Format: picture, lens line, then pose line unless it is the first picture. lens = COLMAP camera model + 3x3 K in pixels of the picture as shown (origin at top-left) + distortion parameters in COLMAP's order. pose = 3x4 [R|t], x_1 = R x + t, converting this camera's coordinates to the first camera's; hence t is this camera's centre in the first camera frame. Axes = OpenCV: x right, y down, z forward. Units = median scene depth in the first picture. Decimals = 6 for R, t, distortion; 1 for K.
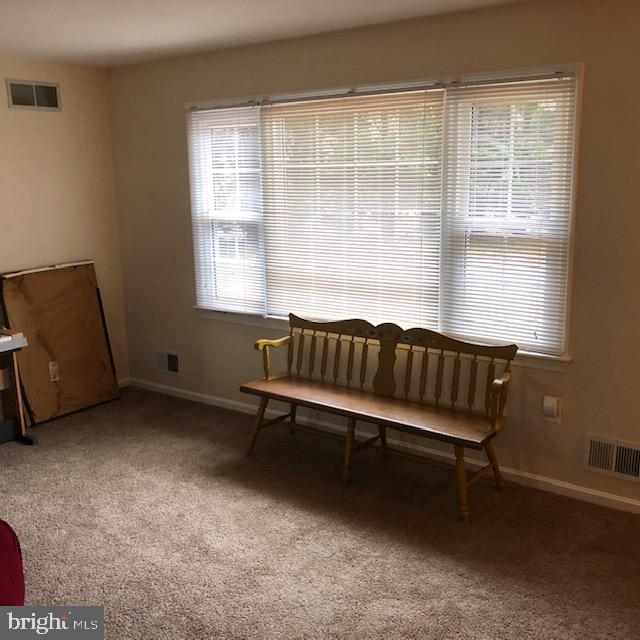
lens RADIAL K [[700.9, 0, 321.3], [0, 700.9, 323.8], [0, 0, 1]] dist [0.031034, 0.000000]
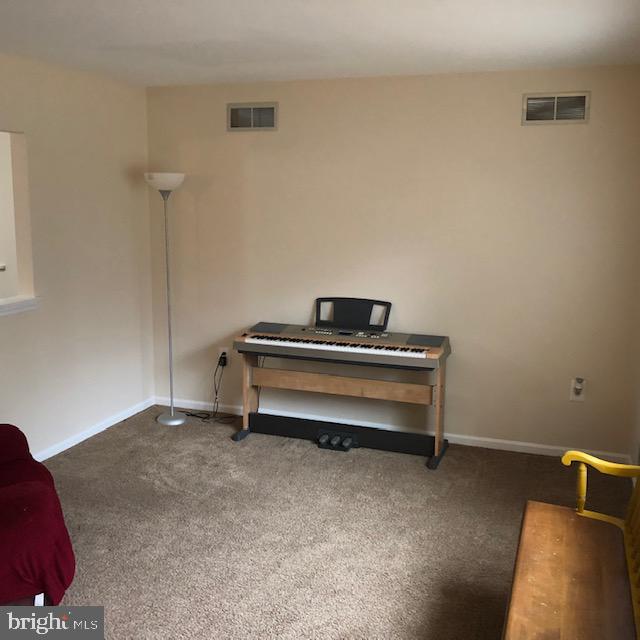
lens RADIAL K [[700.9, 0, 321.6], [0, 700.9, 323.8], [0, 0, 1]] dist [0.031034, 0.000000]
pose [[0.305797, 0.204612, -0.929850, 0.504723], [-0.227378, 0.964070, 0.137365, -0.151186], [0.924547, 0.169421, 0.341334, 0.613525]]
